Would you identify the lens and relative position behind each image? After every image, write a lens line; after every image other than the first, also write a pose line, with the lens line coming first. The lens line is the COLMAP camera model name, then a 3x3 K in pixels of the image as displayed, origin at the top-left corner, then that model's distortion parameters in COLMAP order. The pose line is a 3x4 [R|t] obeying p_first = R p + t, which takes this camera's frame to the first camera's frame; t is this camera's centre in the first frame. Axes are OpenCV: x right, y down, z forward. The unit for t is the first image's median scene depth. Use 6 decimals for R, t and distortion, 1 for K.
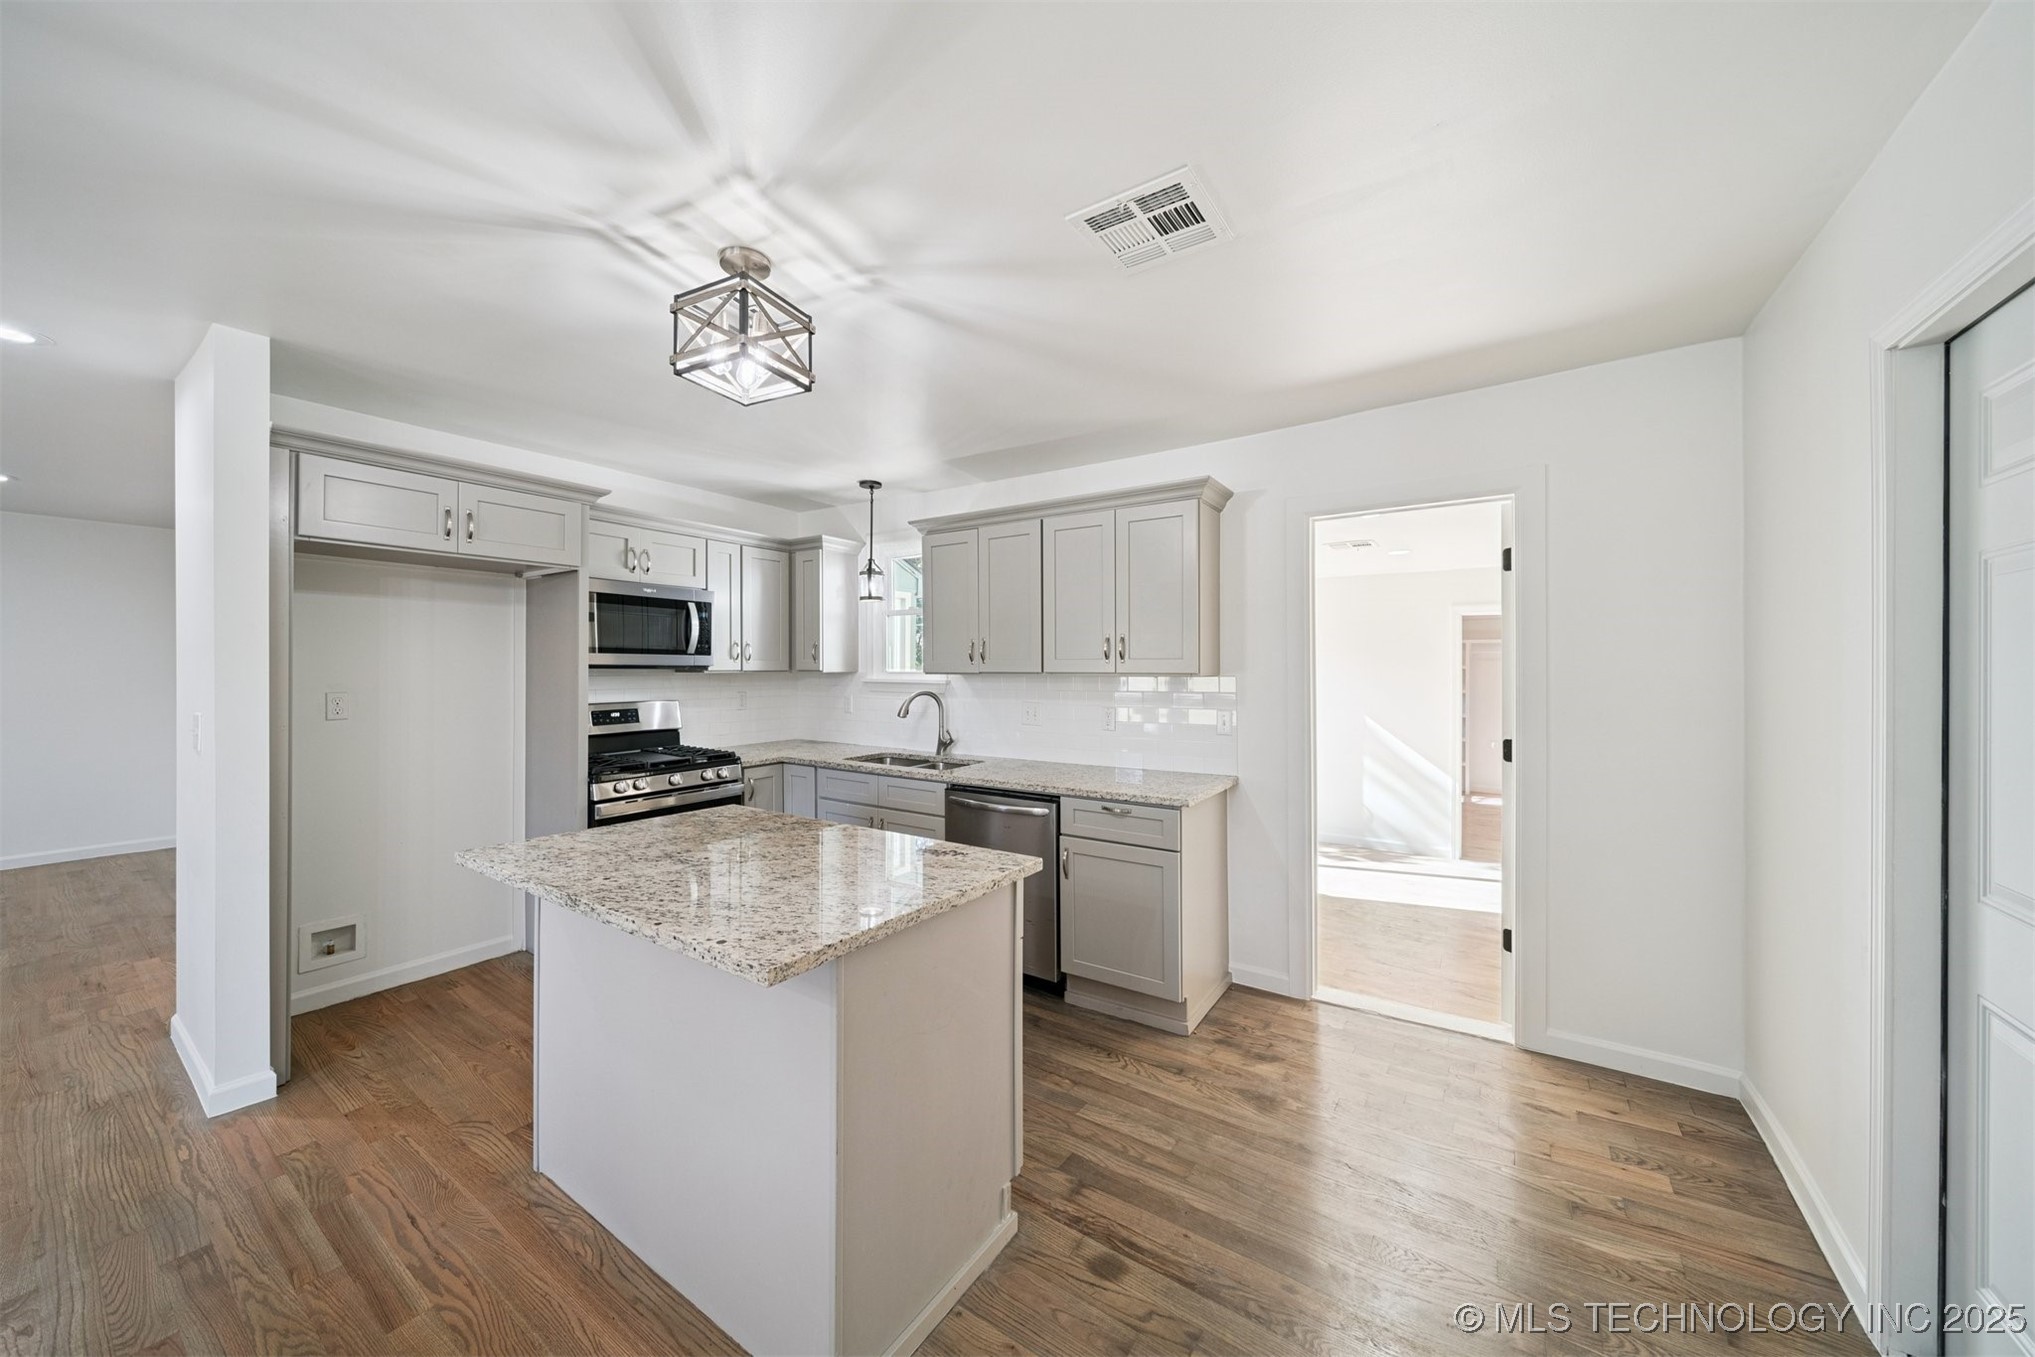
lens RADIAL K [[714.1, 0, 1002.6], [0, 714.1, 666.9], [0, 0, 1]] dist [-0.000993, -0.000400]
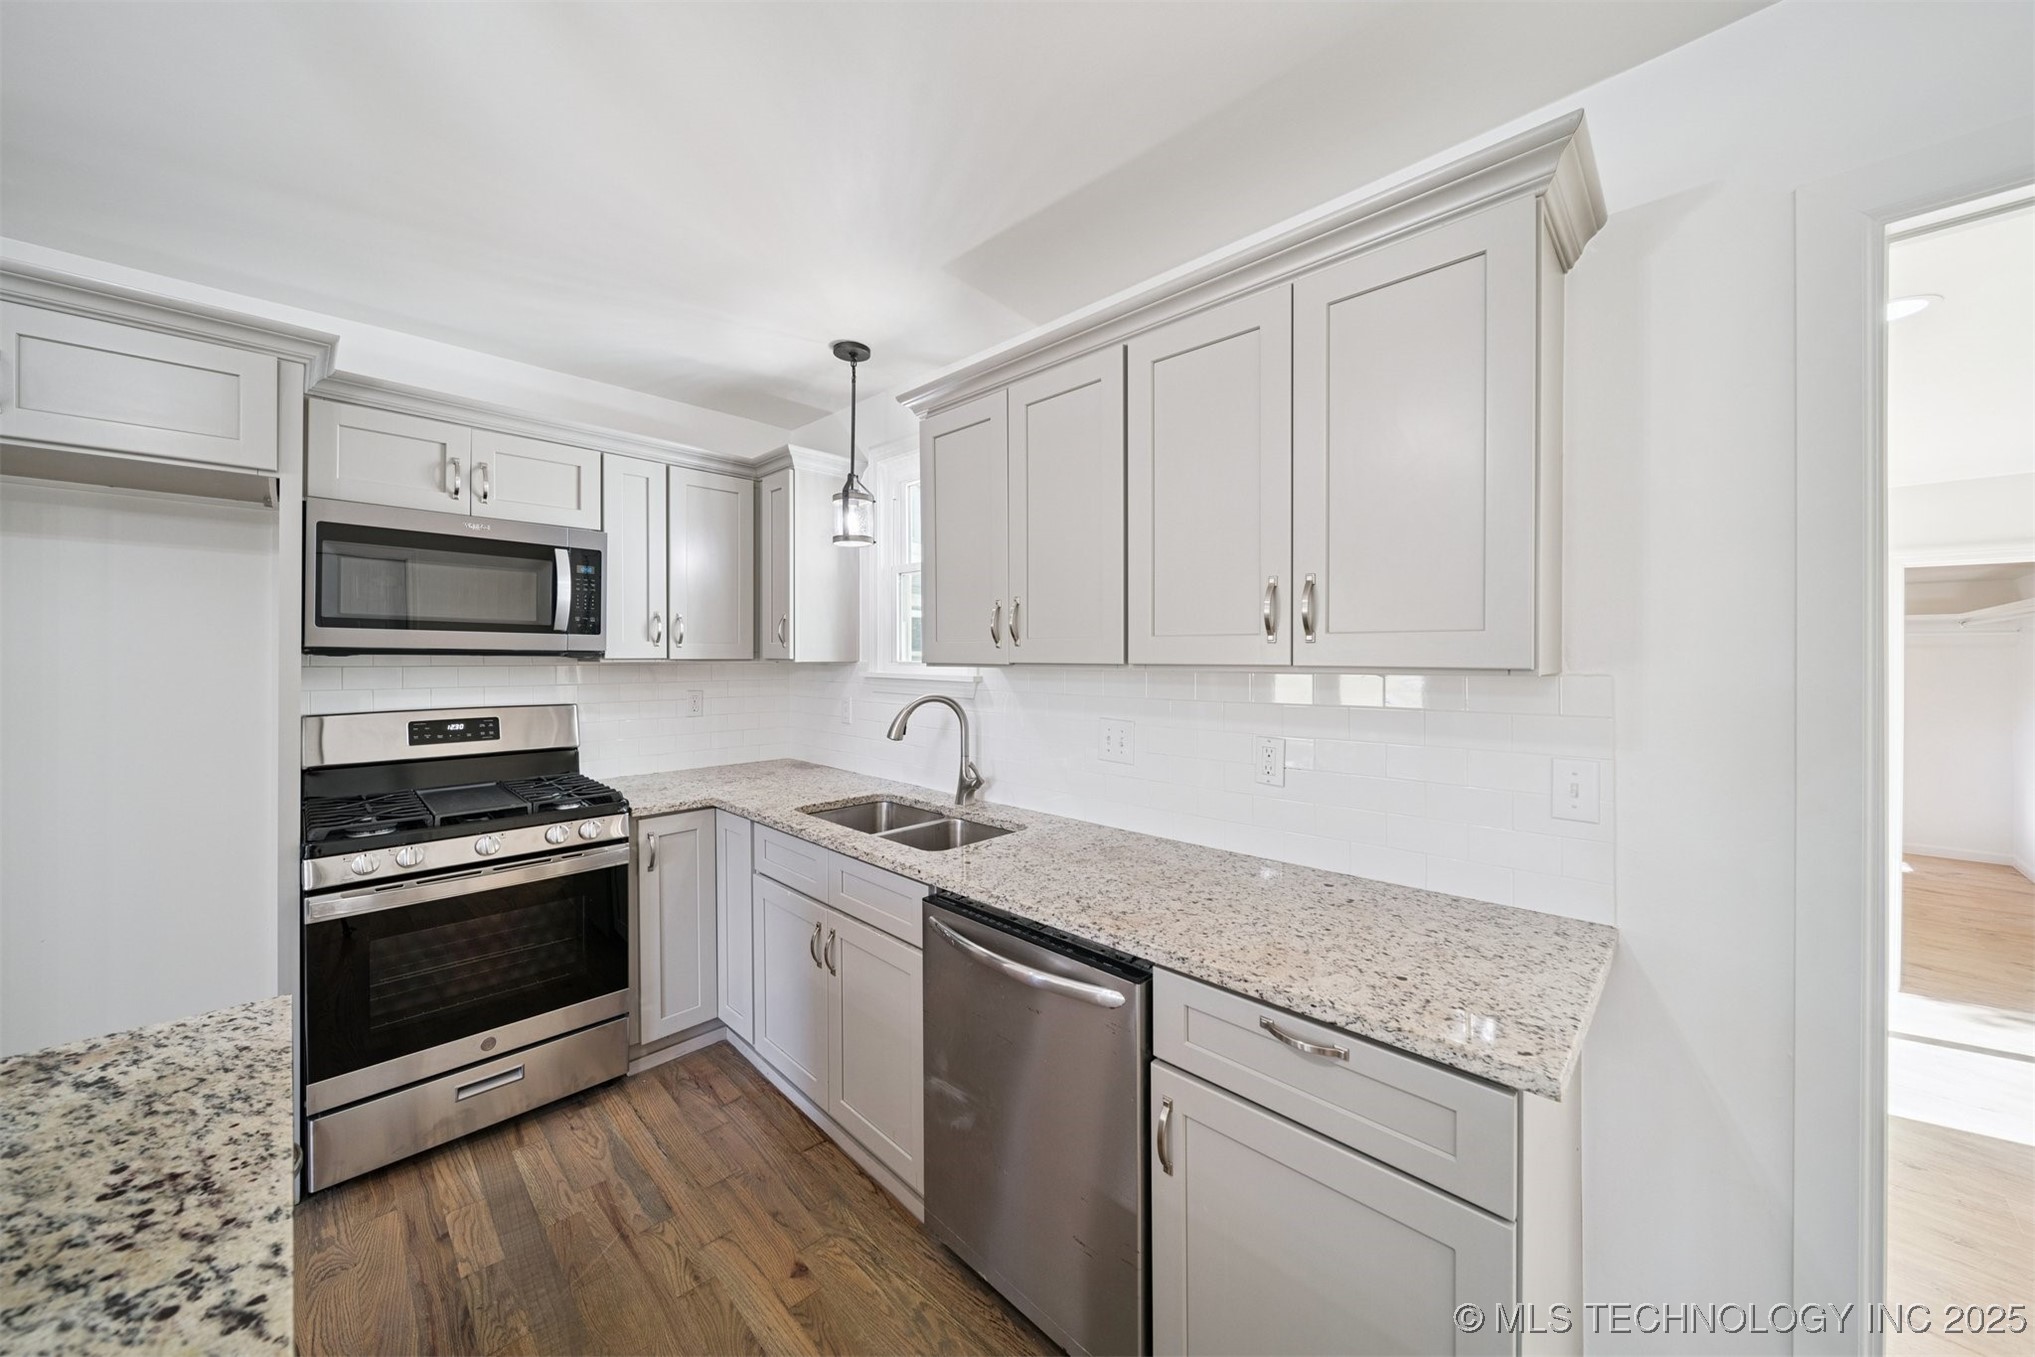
lens RADIAL K [[714.1, 0, 999.2], [0, 714.1, 656.7], [0, 0, 1]] dist [-0.000993, -0.000400]
pose [[0.981134, 0.002425, -0.193315, 0.058684], [-0.002639, 0.999996, -0.000849, 0.003028], [0.193312, 0.001344, 0.981136, 0.465740]]
